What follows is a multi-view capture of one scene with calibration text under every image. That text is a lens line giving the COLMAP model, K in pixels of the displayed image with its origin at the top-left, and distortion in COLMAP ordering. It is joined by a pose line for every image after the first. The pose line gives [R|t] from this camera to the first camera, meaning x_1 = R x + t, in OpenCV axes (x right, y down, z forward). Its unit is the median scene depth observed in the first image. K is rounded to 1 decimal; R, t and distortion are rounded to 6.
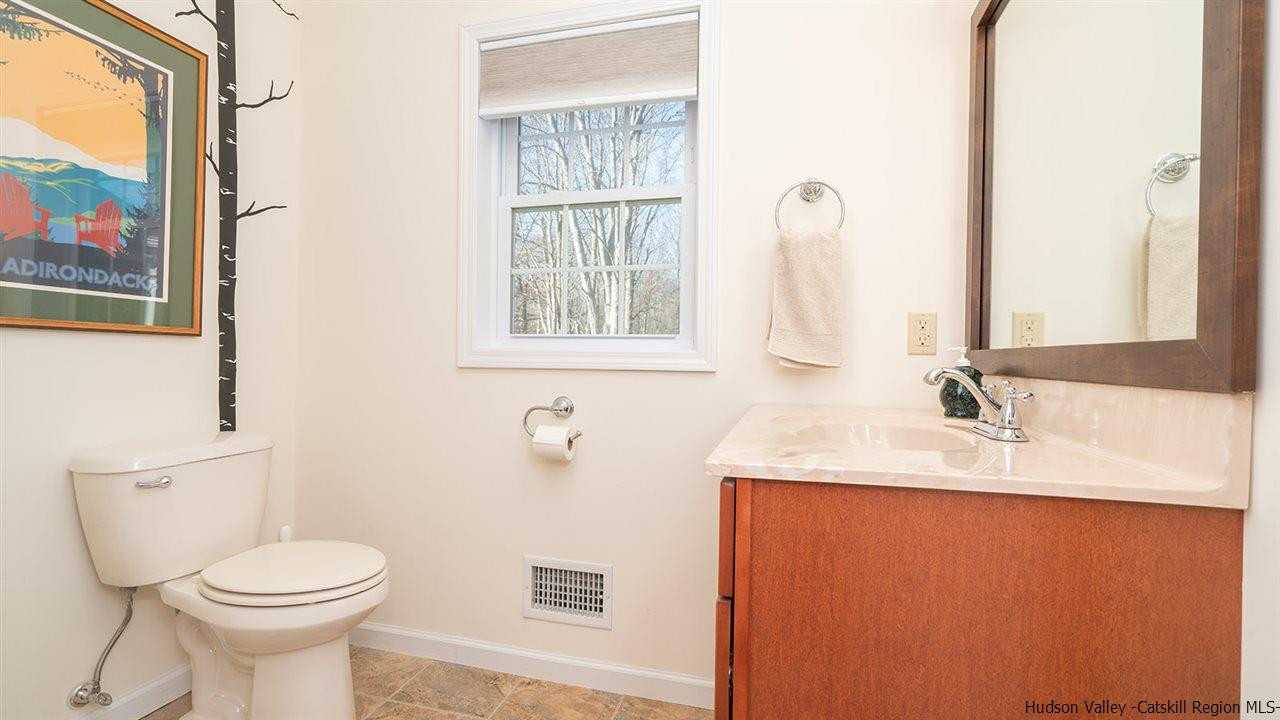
lens RADIAL K [[572.1, 0, 634.6], [0, 572.1, 360.5], [0, 0, 1]] dist [-0.002874, 0.001463]
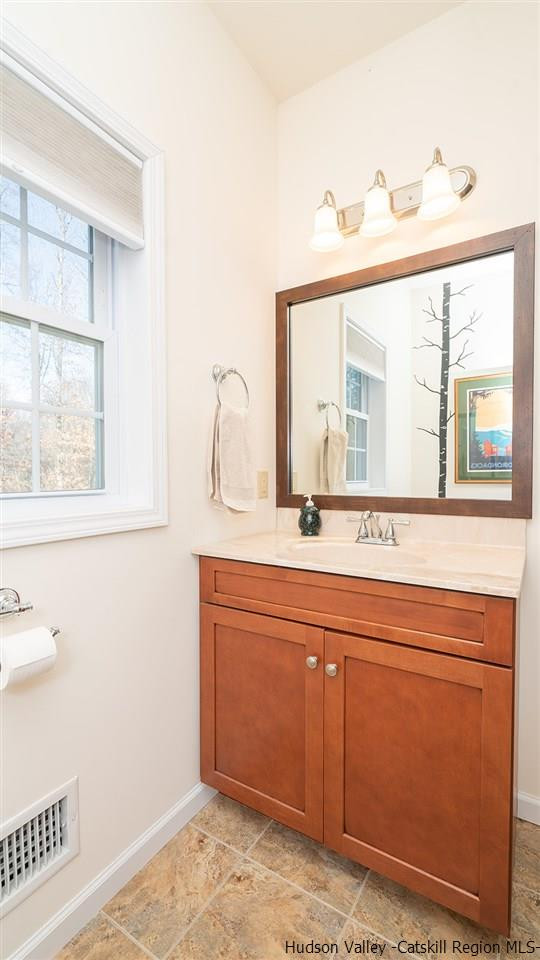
lens RADIAL K [[429.1, 0, 268.9], [0, 429.1, 484.0], [0, 0, 1]] dist [-0.002874, 0.001463]
pose [[0.294727, -0.040660, 0.954716, -0.699382], [0.013123, 0.999172, 0.038502, -0.106691], [-0.955491, 0.001182, 0.295017, 0.736293]]
